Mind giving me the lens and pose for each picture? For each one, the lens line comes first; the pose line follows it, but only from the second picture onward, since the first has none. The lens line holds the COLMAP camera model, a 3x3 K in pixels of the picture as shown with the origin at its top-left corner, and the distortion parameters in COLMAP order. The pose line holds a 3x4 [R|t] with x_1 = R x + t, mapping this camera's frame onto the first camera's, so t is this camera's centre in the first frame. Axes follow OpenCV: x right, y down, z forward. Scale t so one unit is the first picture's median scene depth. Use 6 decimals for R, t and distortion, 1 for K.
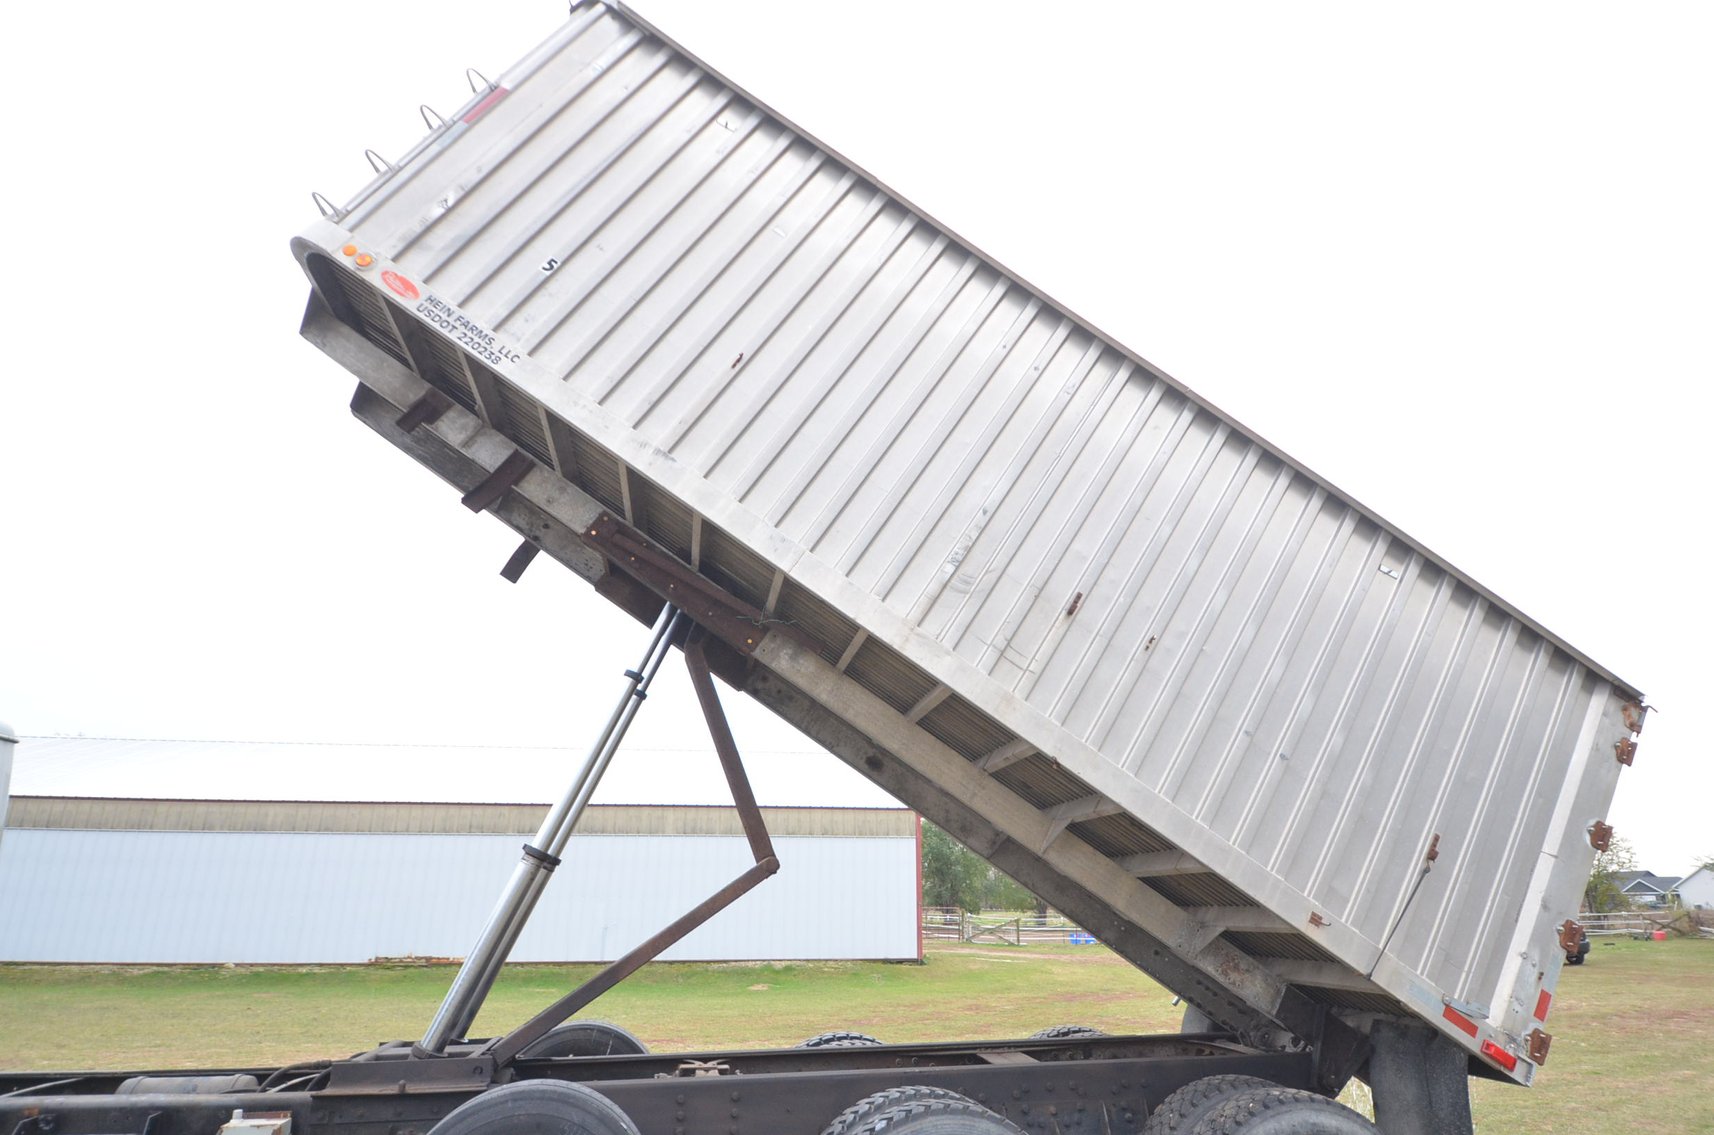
lens RADIAL K [[958.2, 0, 870.4], [0, 958.2, 574.4], [0, 0, 1]] dist [0.027755, -0.032220]
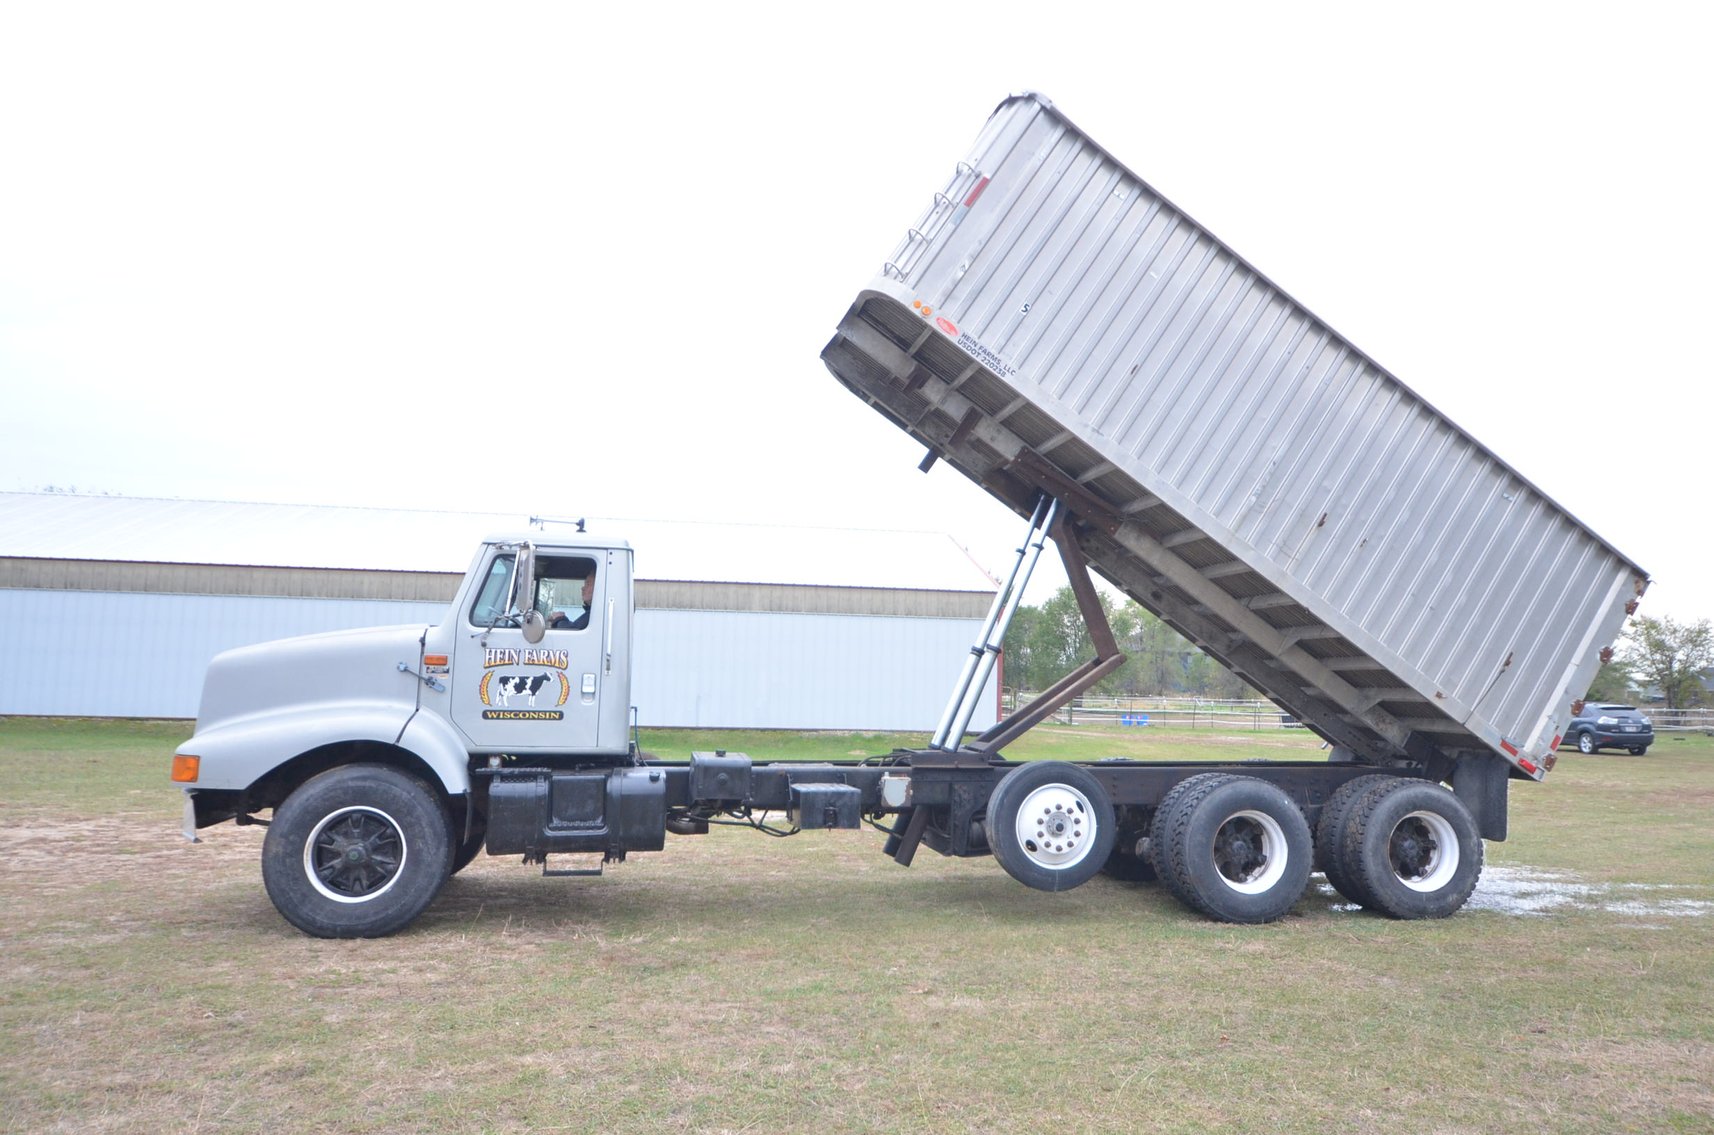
lens RADIAL K [[1157.6, 0, 864.9], [0, 1157.6, 571.6], [0, 0, 1]] dist [0.029329, -0.028082]
pose [[0.999707, 0.023837, 0.004306, -0.582228], [-0.024184, 0.972062, 0.233474, -0.326932], [0.001380, -0.233510, 0.972354, -0.995551]]
